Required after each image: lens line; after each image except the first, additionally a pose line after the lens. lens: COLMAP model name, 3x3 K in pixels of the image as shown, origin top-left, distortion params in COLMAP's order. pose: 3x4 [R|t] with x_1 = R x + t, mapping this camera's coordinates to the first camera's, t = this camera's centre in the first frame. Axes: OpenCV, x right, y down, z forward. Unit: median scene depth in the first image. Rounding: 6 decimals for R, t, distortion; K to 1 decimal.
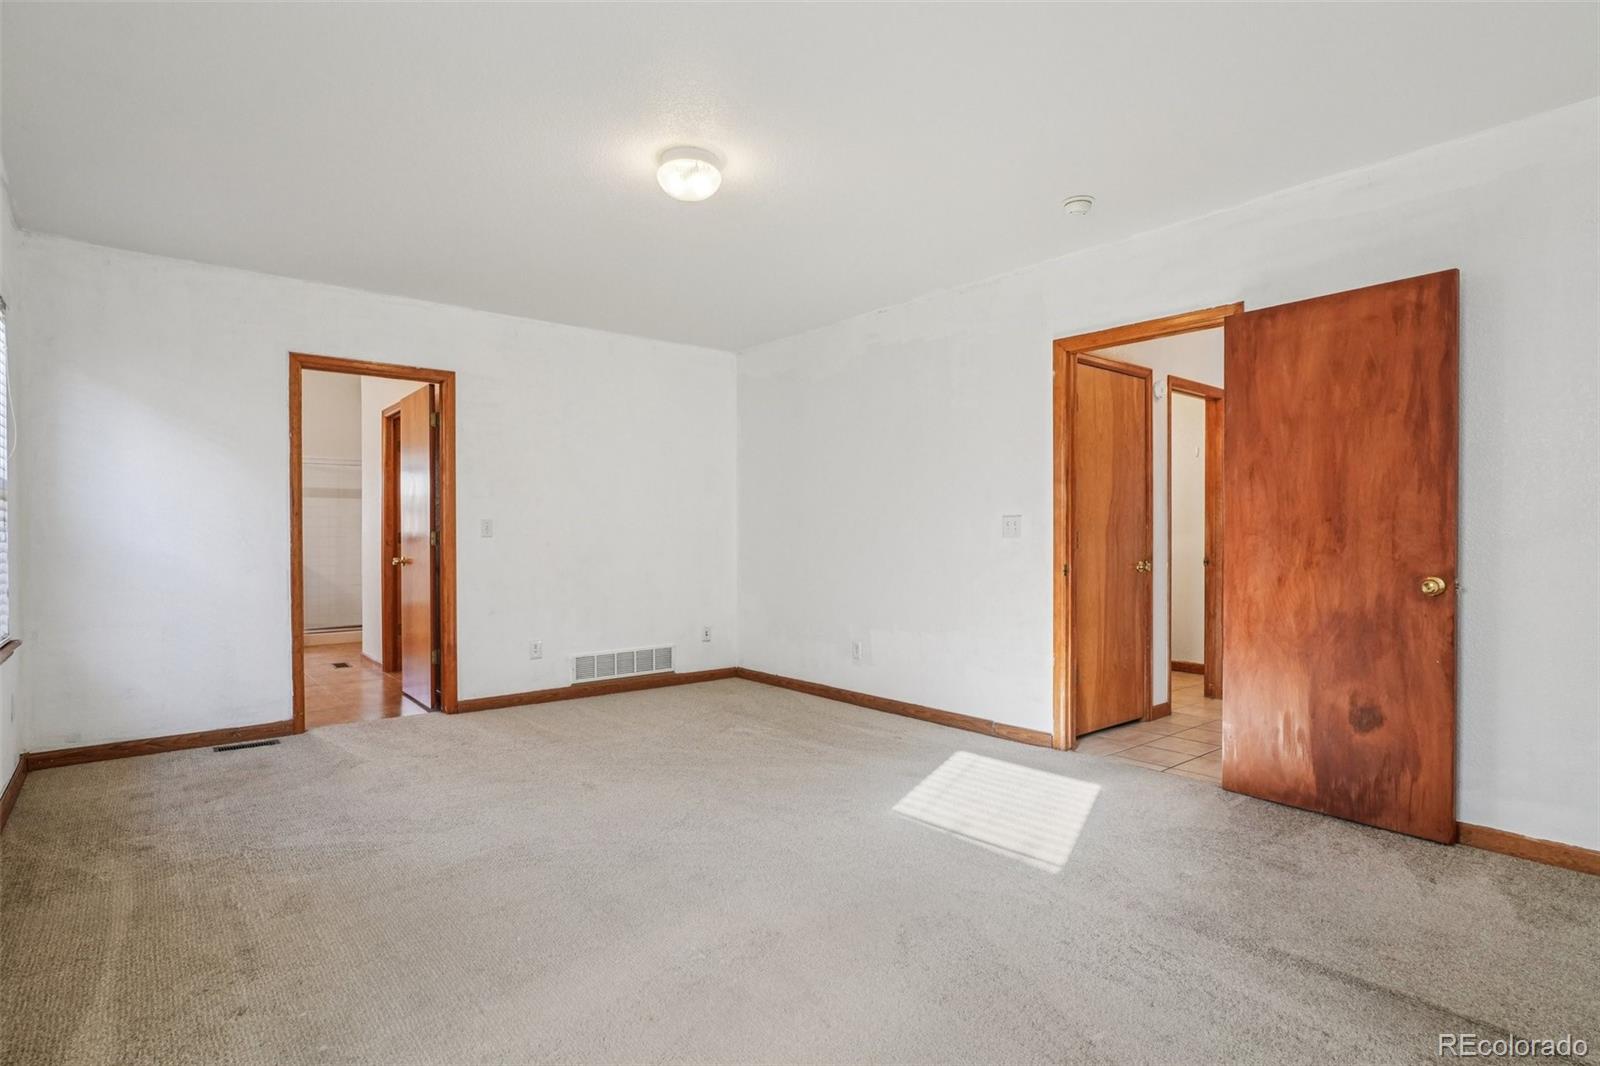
lens RADIAL K [[822.2, 0, 792.2], [0, 822.2, 534.8], [0, 0, 1]] dist [-0.012329, 0.004591]
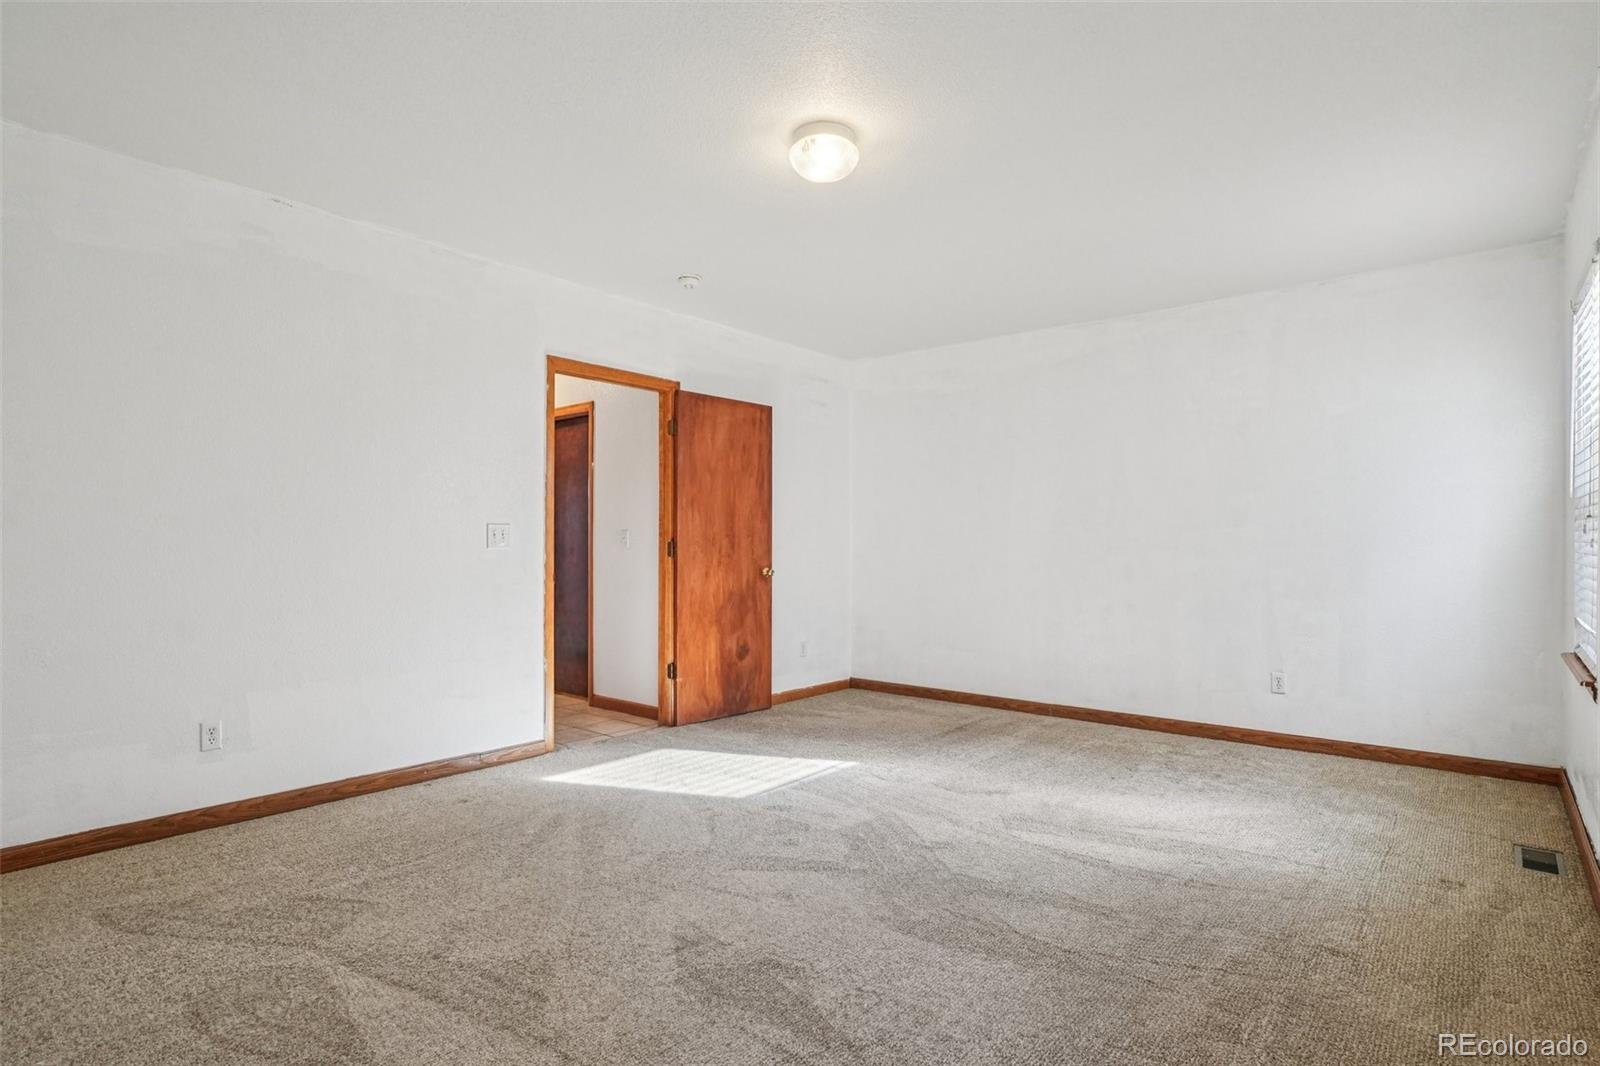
lens RADIAL K [[822.2, 0, 803.9], [0, 822.2, 540.9], [0, 0, 1]] dist [-0.012329, 0.004591]
pose [[-0.184775, 0.005566, 0.982765, -0.990393], [-0.000640, 0.999983, -0.005784, 0.001310], [-0.982781, -0.001698, -0.184768, 1.156785]]
